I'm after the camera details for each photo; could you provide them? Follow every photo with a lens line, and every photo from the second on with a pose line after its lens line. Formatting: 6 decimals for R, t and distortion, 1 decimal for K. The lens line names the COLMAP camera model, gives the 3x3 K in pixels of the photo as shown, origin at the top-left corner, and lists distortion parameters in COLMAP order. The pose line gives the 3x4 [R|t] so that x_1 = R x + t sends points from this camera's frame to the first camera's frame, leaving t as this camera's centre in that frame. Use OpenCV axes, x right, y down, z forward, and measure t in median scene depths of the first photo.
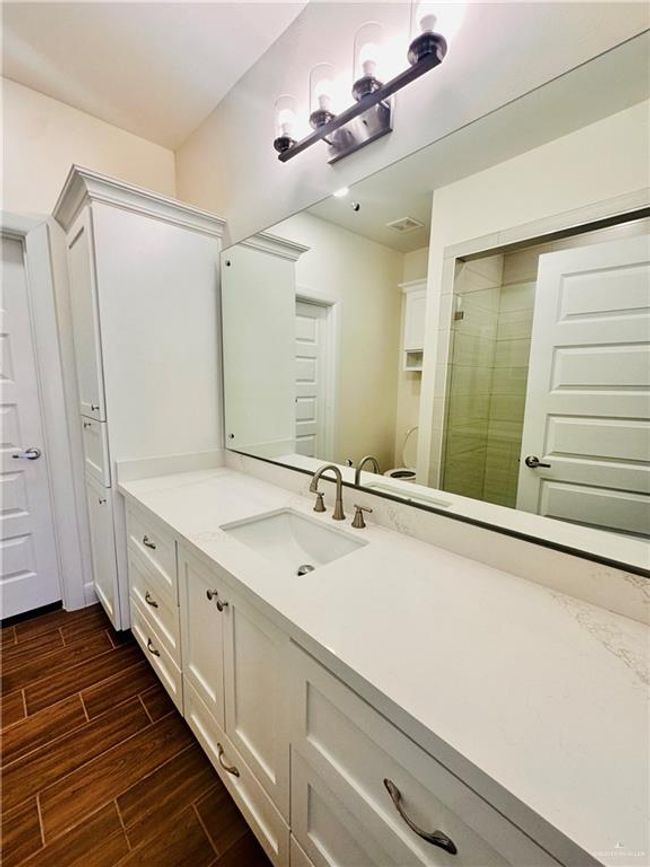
lens RADIAL K [[355.7, 0, 327.1], [0, 355.7, 432.4], [0, 0, 1]] dist [-0.004576, 0.000611]
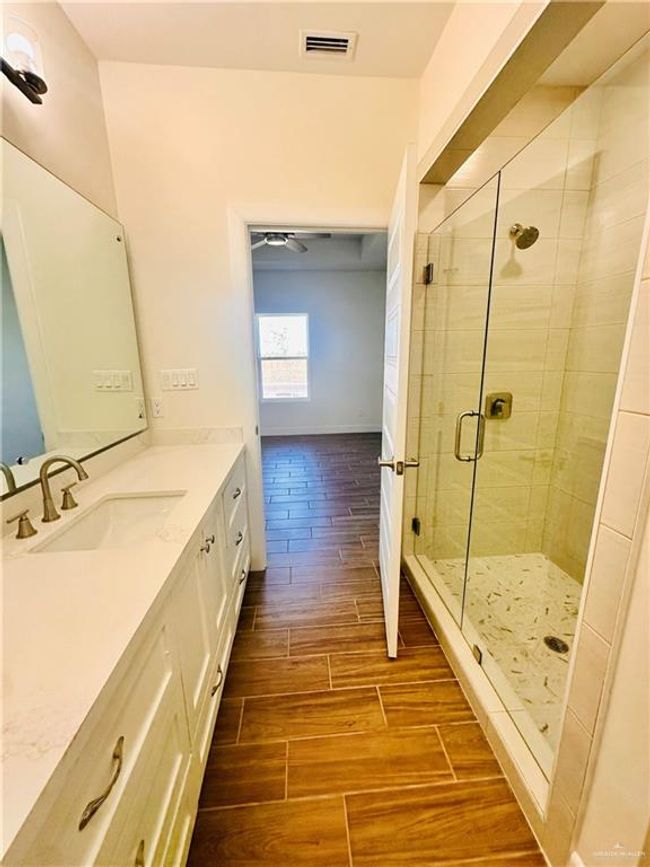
lens RADIAL K [[355.7, 0, 324.4], [0, 355.7, 434.8], [0, 0, 1]] dist [-0.004576, 0.000611]
pose [[-0.775798, -0.147014, 0.613616, -1.089626], [0.092836, 0.935301, 0.341458, -0.203535], [-0.624114, 0.321868, -0.711956, 1.260194]]
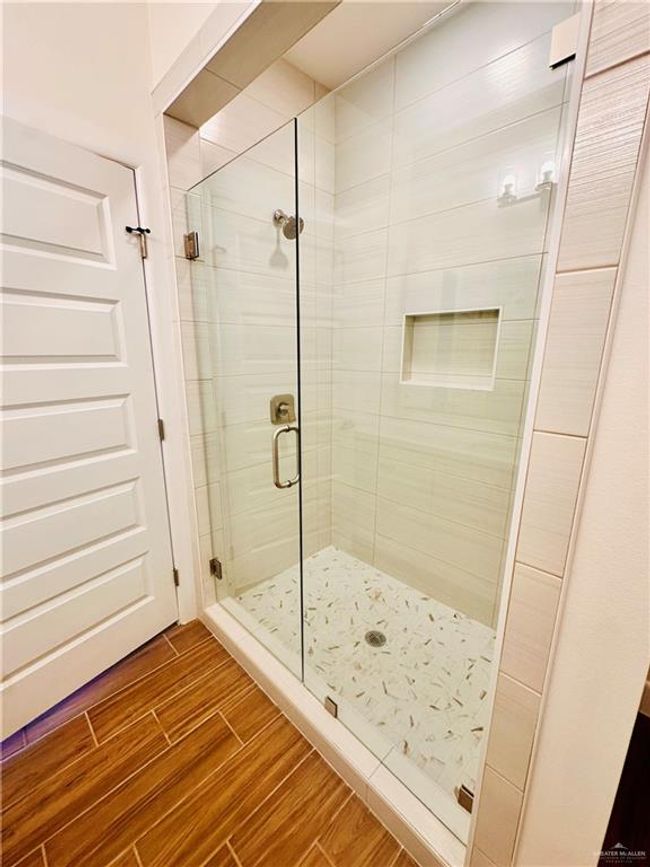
lens RADIAL K [[355.7, 0, 325.5], [0, 355.7, 435.3], [0, 0, 1]] dist [-0.004576, 0.000611]
pose [[-0.999312, -0.017142, -0.032897, -0.799617], [-0.028302, 0.925611, 0.377418, -0.165811], [0.023981, 0.378089, -0.925459, 0.973987]]
